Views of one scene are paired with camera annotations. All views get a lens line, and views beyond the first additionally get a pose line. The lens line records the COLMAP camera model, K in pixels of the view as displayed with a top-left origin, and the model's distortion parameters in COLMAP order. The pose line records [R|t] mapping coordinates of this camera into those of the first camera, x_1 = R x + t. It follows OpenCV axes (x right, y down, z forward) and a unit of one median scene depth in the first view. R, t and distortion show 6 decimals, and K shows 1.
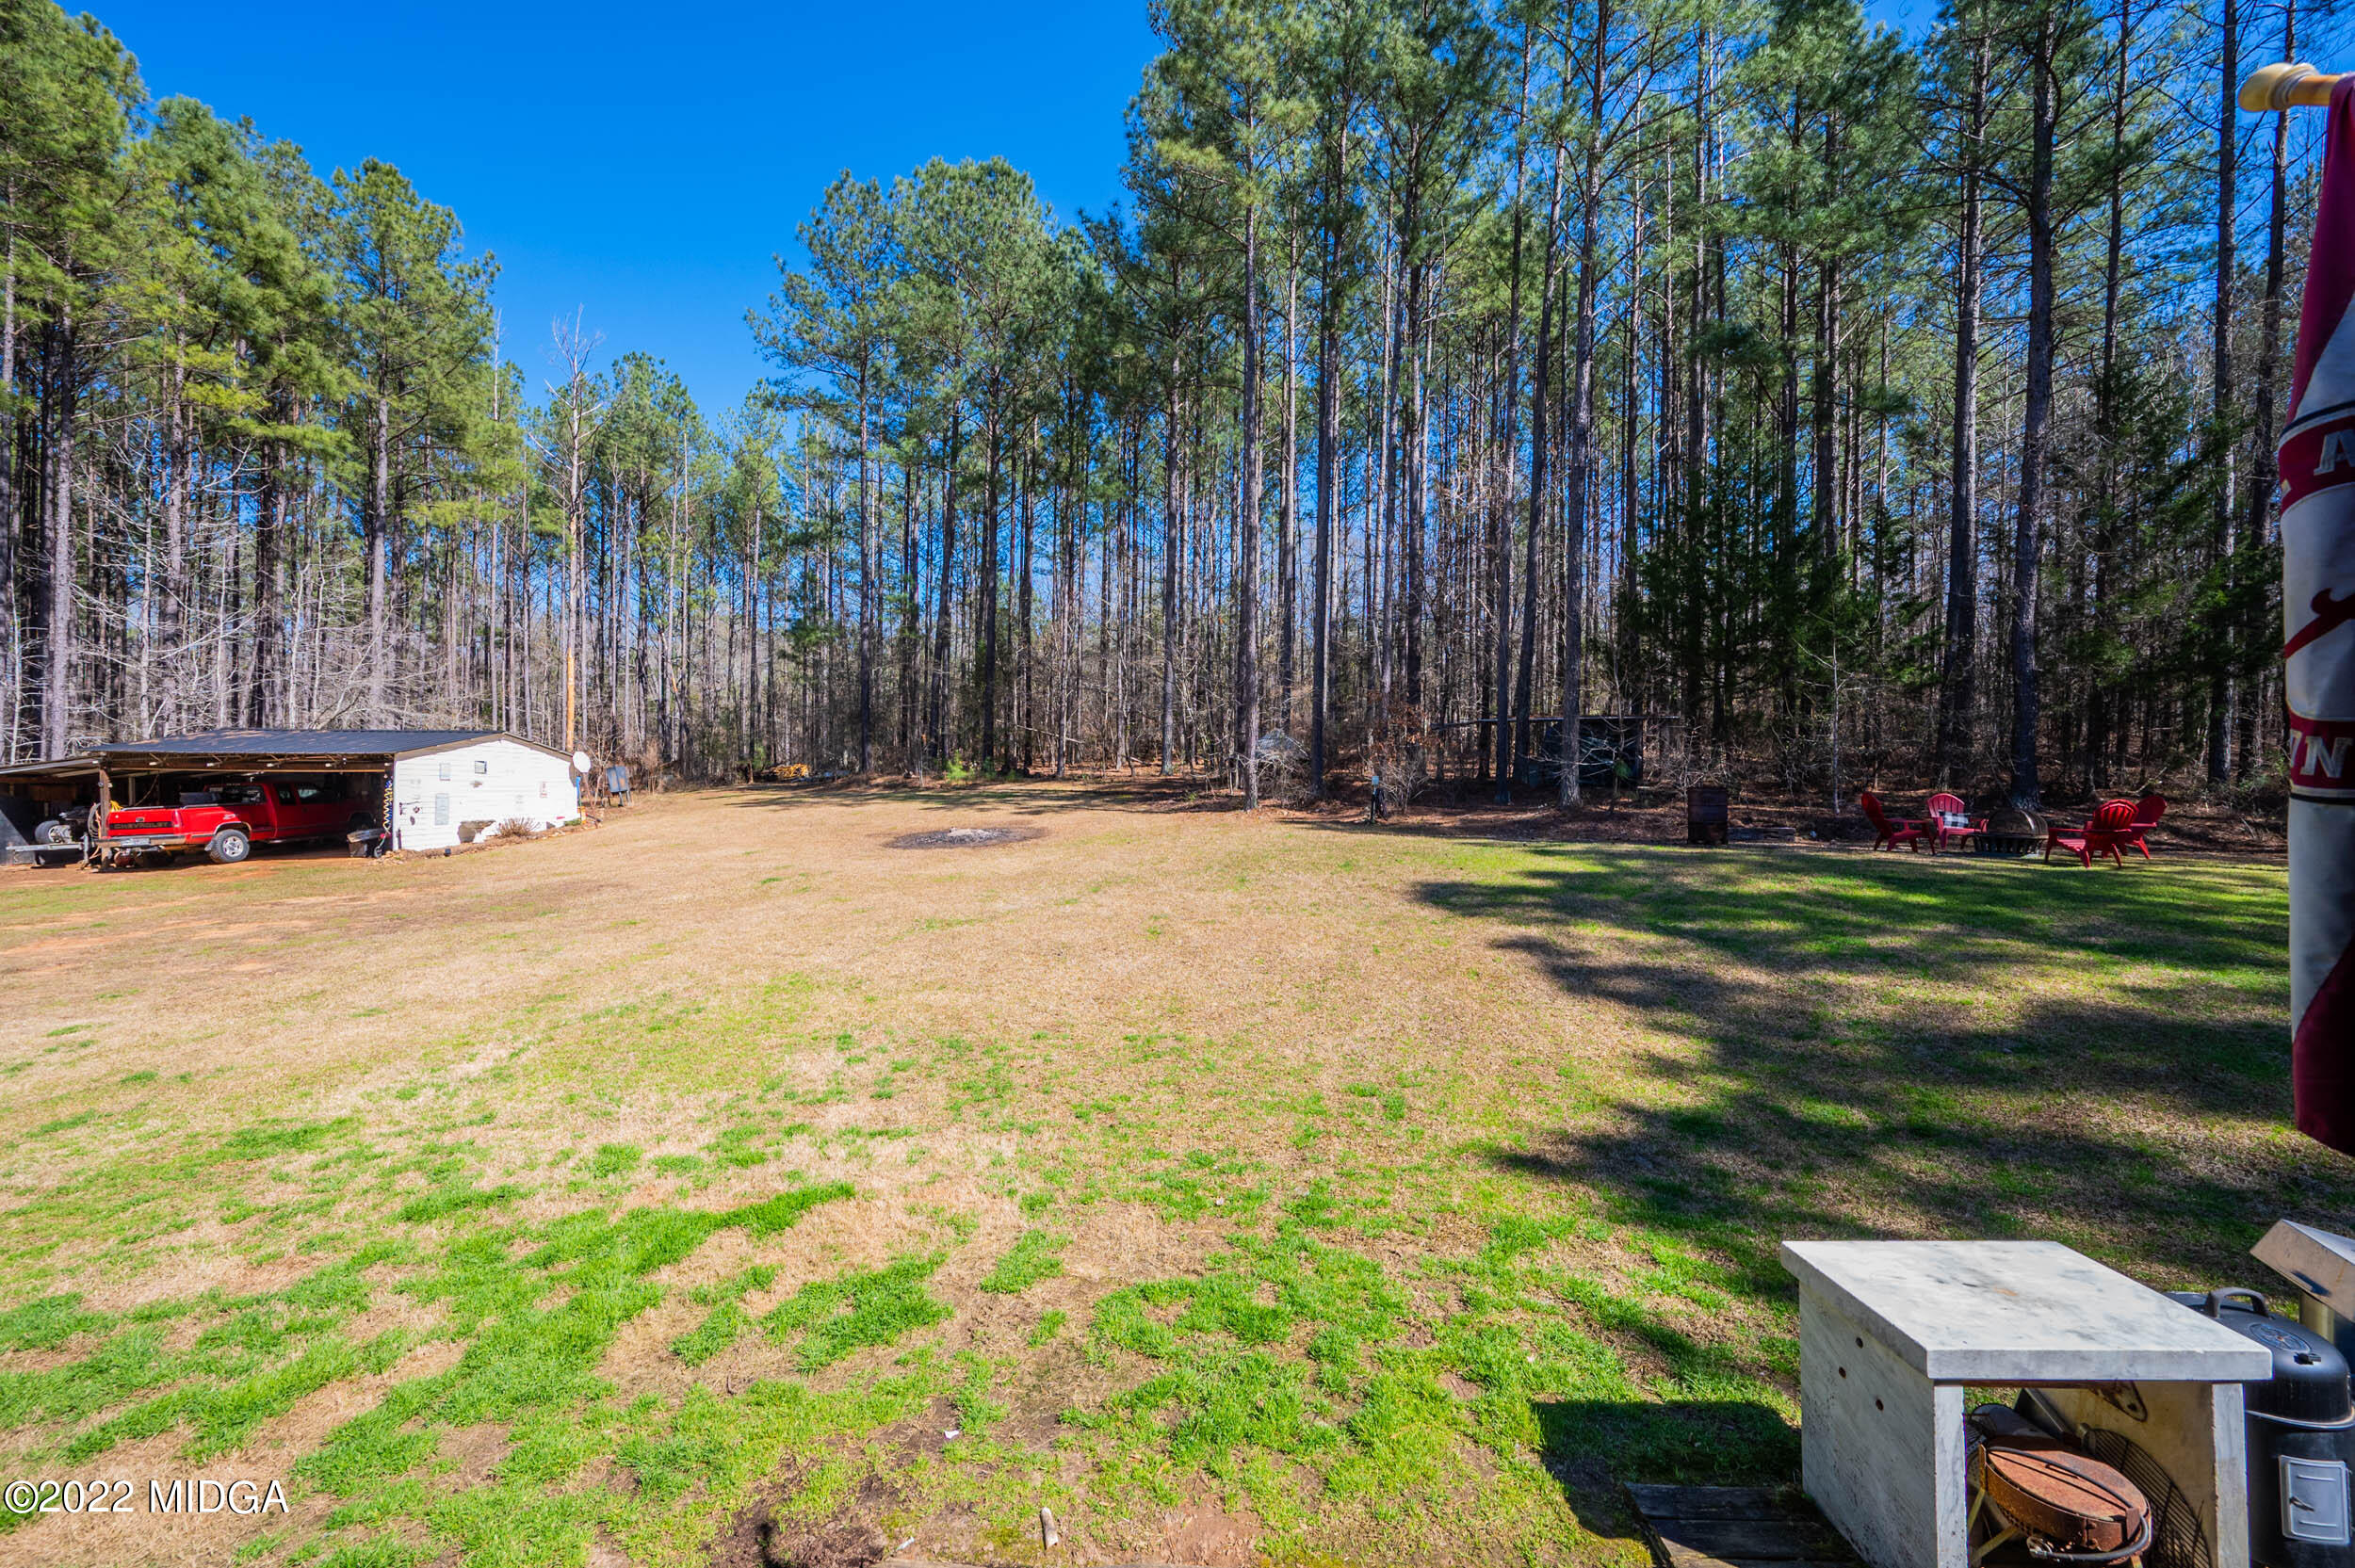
lens RADIAL K [[929.9, 0, 1174.4], [0, 929.9, 783.7], [0, 0, 1]] dist [-0.001241, -0.000309]
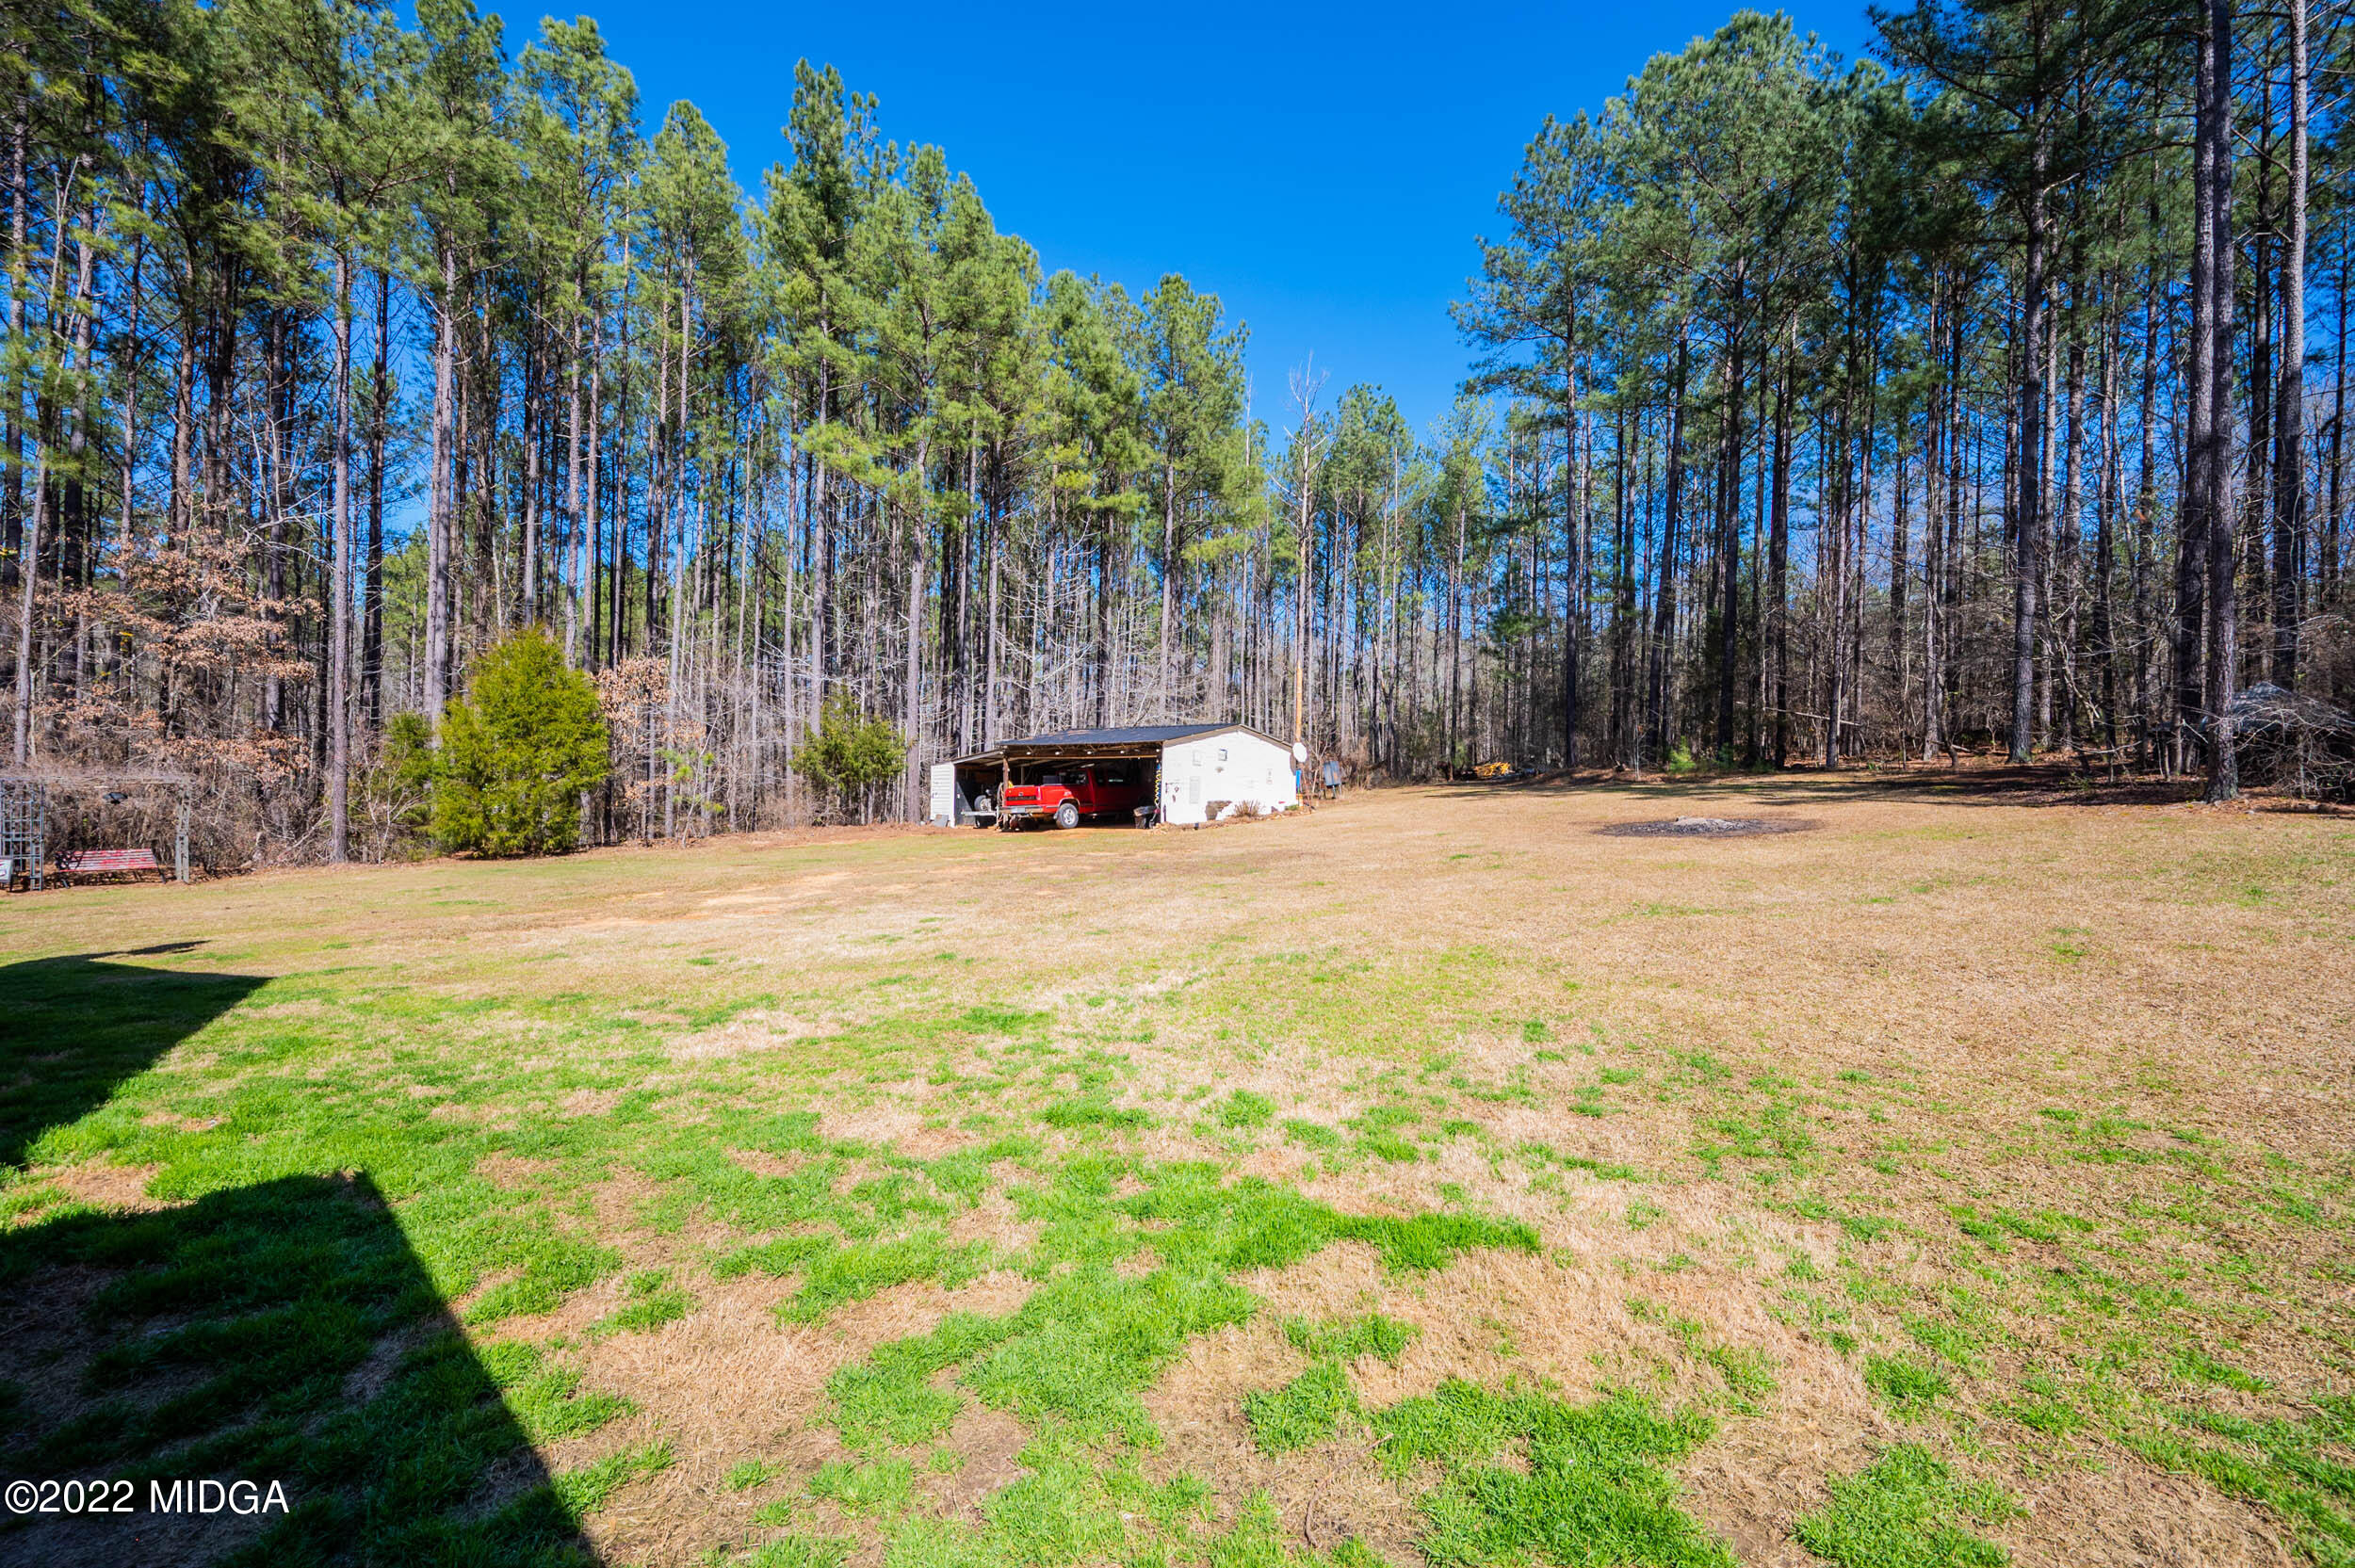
lens RADIAL K [[954.5, 0, 1177.4], [0, 954.5, 781.1], [0, 0, 1]] dist [0.000068, 0.000052]
pose [[0.756989, 0.001543, -0.653426, -0.078369], [-0.014669, 0.999785, -0.014633, 0.100503], [0.653263, 0.020662, 0.756849, 0.249819]]
